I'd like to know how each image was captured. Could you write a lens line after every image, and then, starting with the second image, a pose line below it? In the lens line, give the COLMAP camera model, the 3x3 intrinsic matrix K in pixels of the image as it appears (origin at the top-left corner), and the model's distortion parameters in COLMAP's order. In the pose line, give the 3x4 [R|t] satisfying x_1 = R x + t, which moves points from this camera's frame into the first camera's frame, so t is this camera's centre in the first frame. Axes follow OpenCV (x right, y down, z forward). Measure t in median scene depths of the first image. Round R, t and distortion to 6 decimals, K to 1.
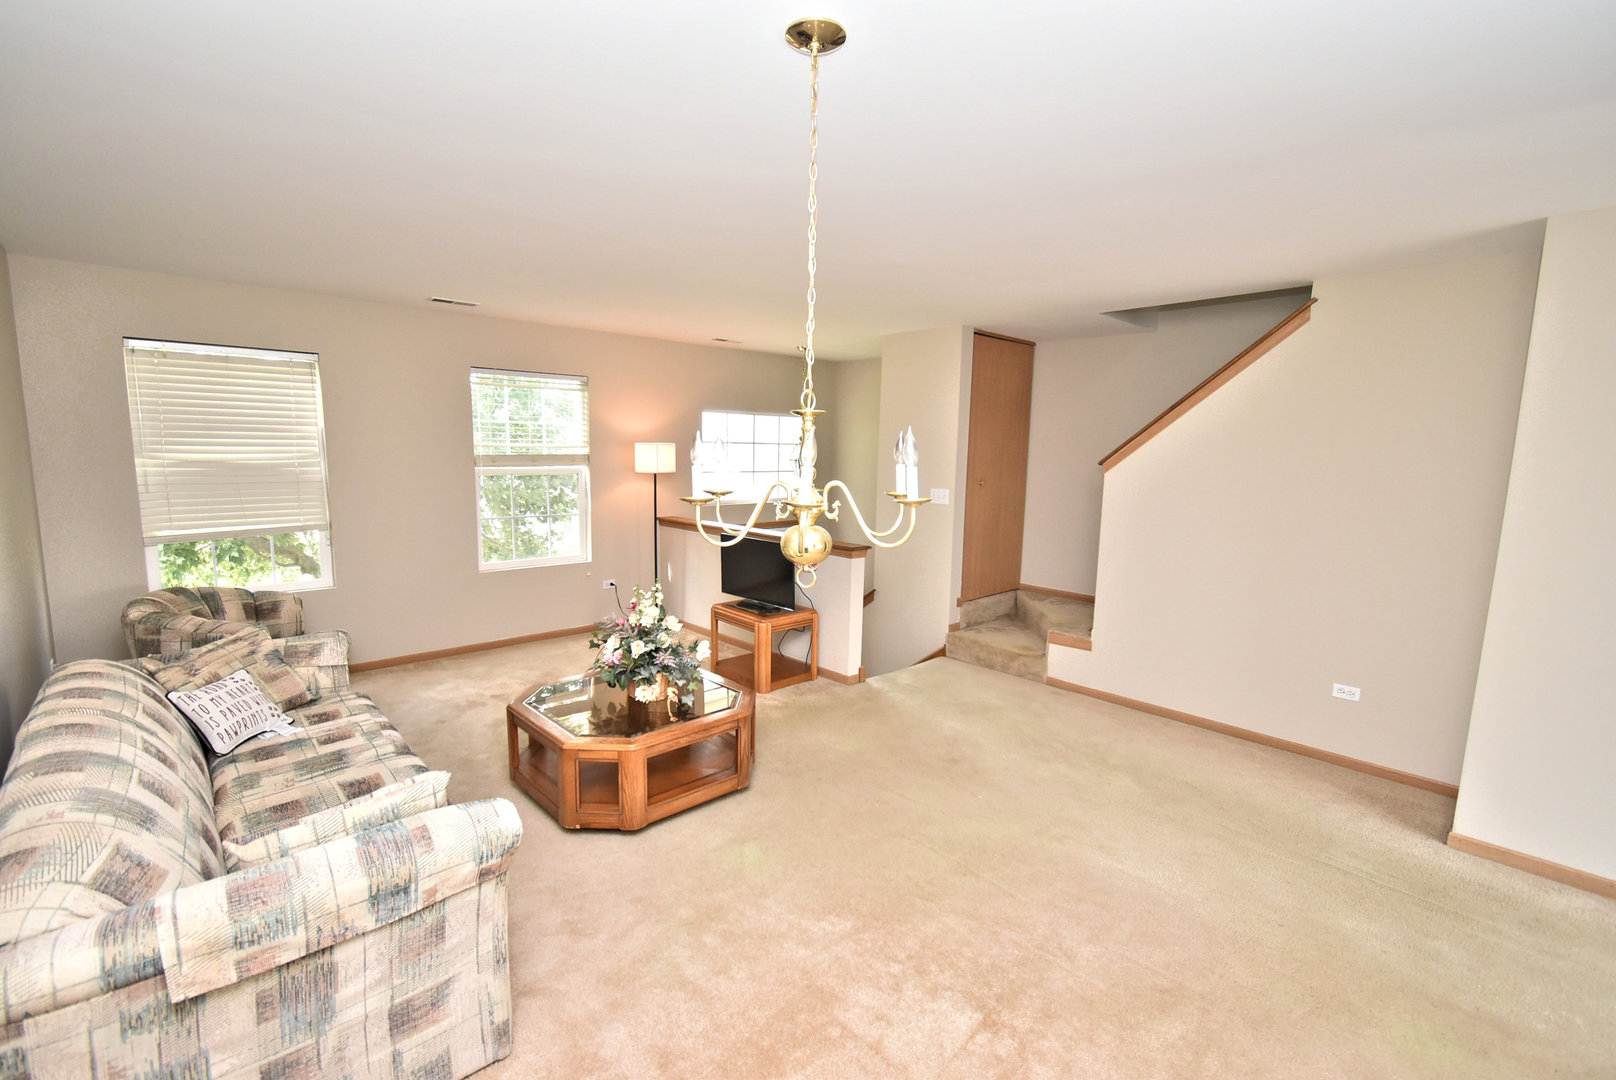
lens RADIAL K [[710.9, 0, 805.1], [0, 710.9, 541.5], [0, 0, 1]] dist [-0.001046, -0.000156]
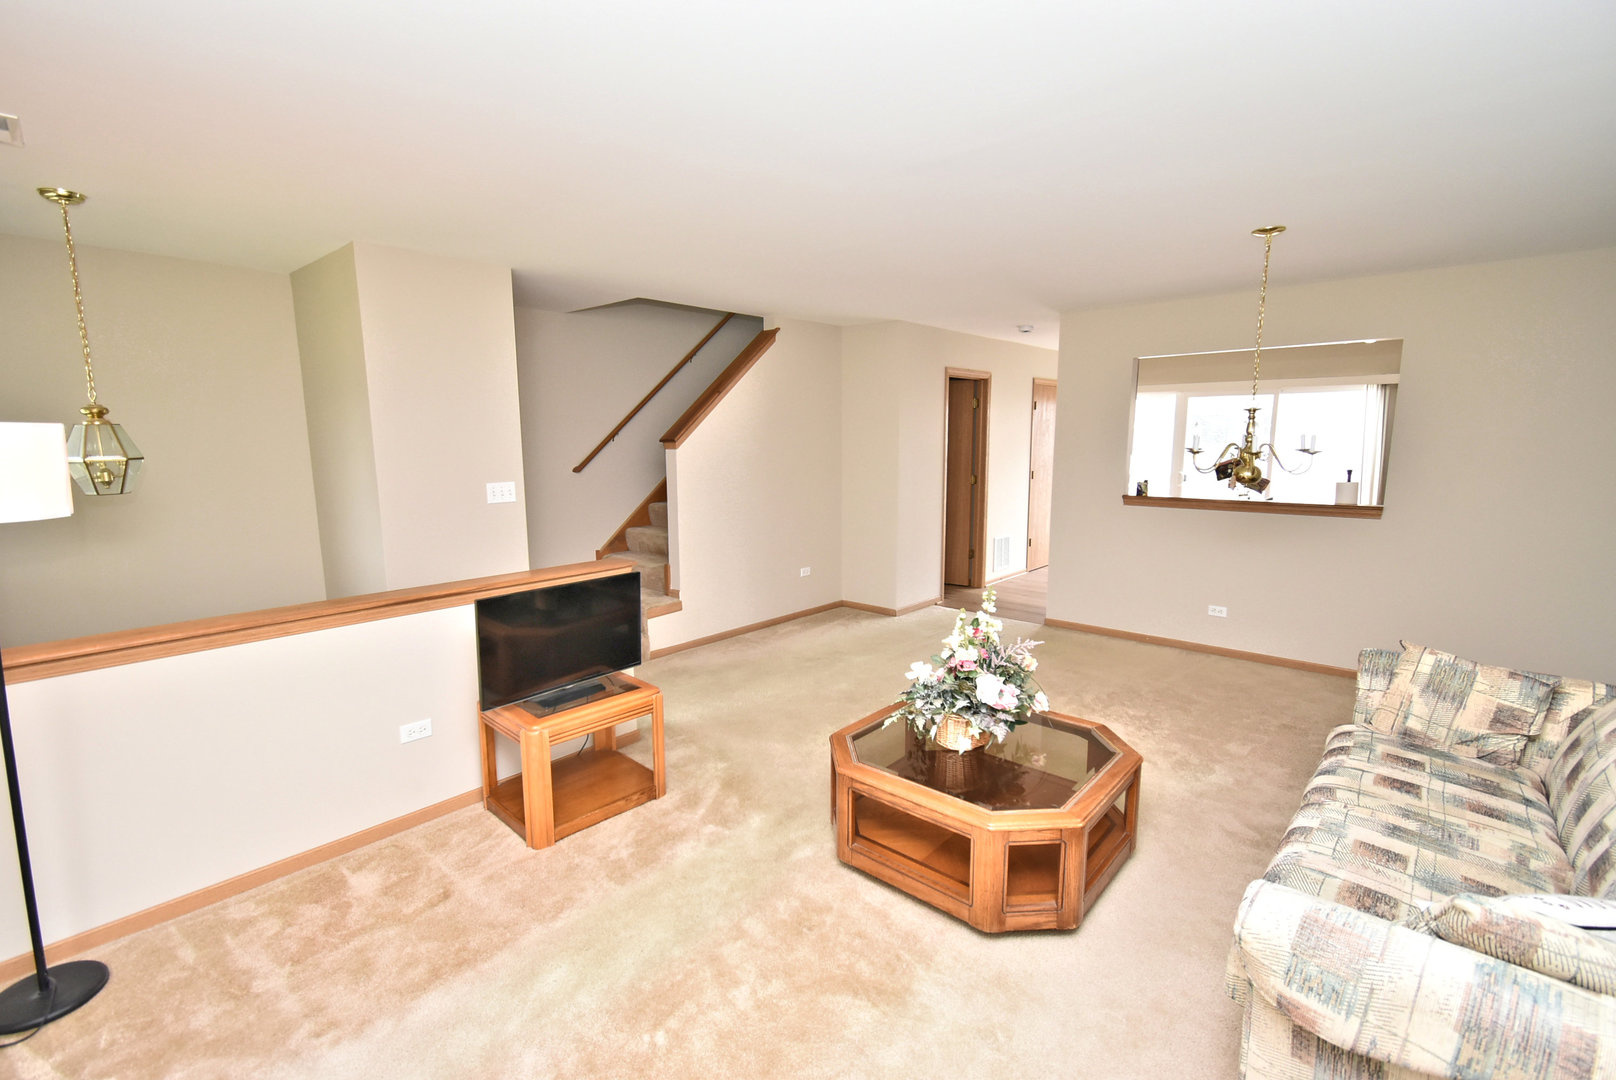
lens RADIAL K [[710.9, 0, 806.6], [0, 710.9, 540.0], [0, 0, 1]] dist [-0.001046, -0.000156]
pose [[-0.084727, -0.166612, 0.982376, -1.253911], [0.132142, 0.975333, 0.176815, -0.225180], [-0.987603, 0.144794, -0.060621, 1.562138]]
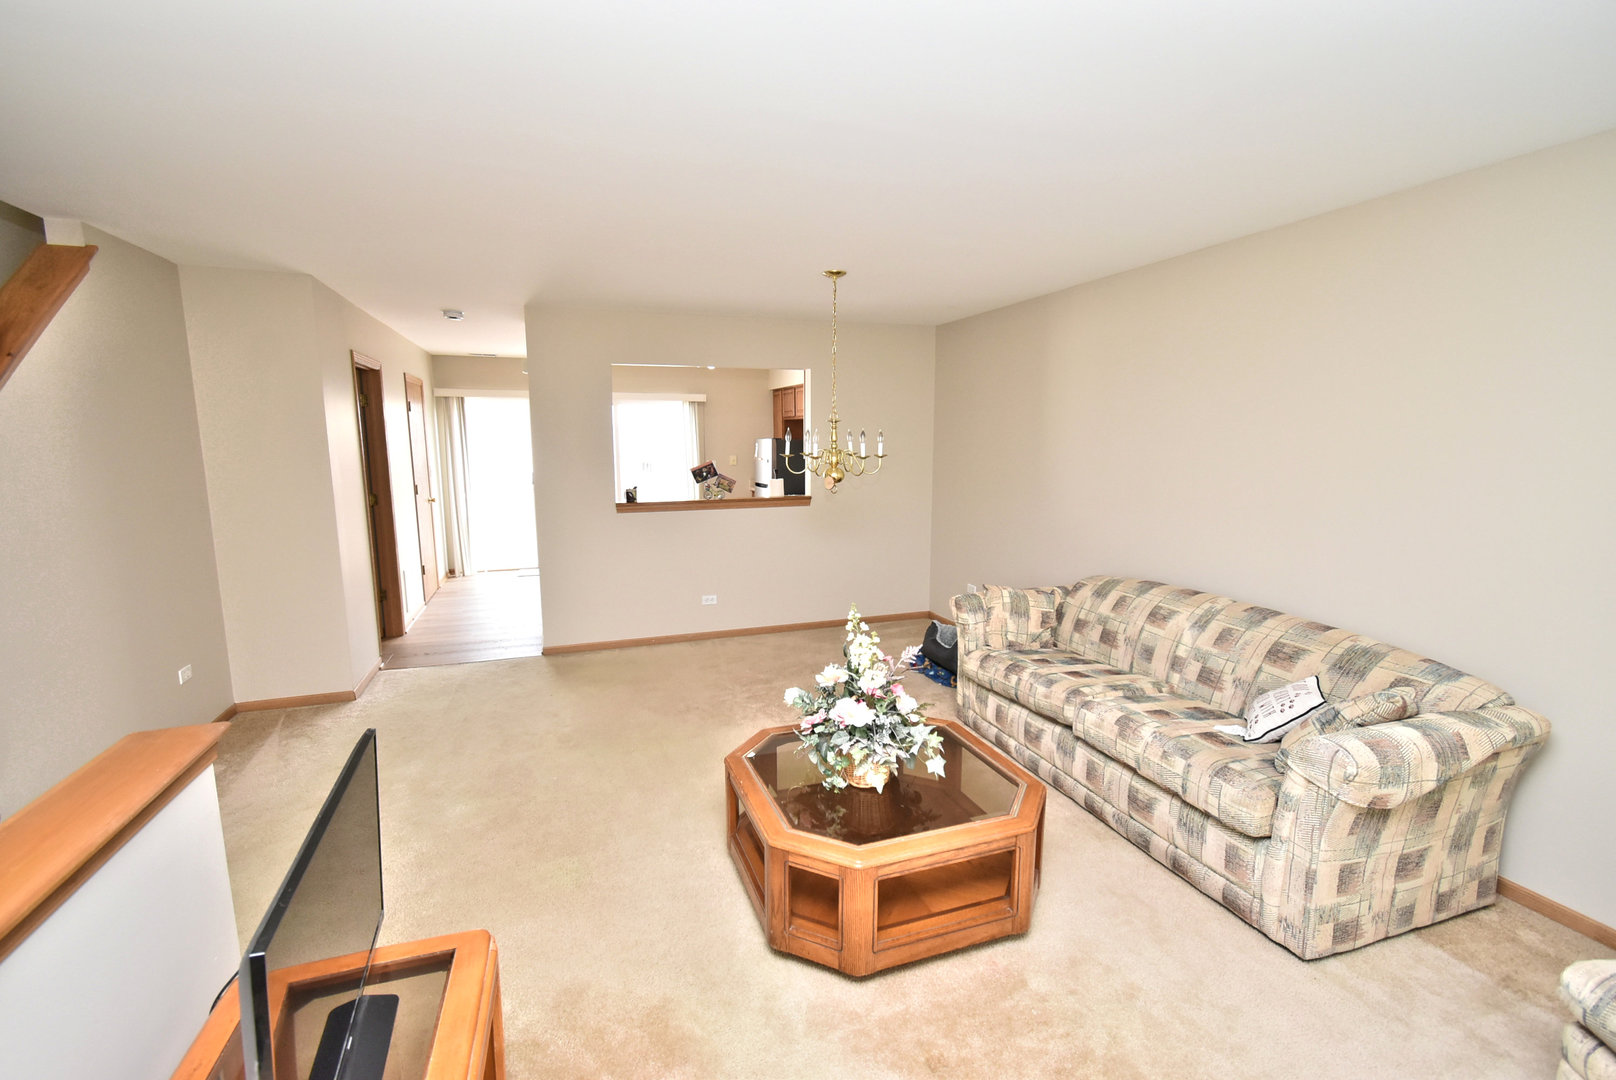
lens RADIAL K [[710.9, 0, 810.7], [0, 710.9, 536.2], [0, 0, 1]] dist [-0.001046, -0.000156]
pose [[-0.913148, -0.076004, 0.400481, -0.589470], [0.034742, 0.964378, 0.262237, -0.291695], [-0.406146, 0.253375, -0.877979, 2.113411]]
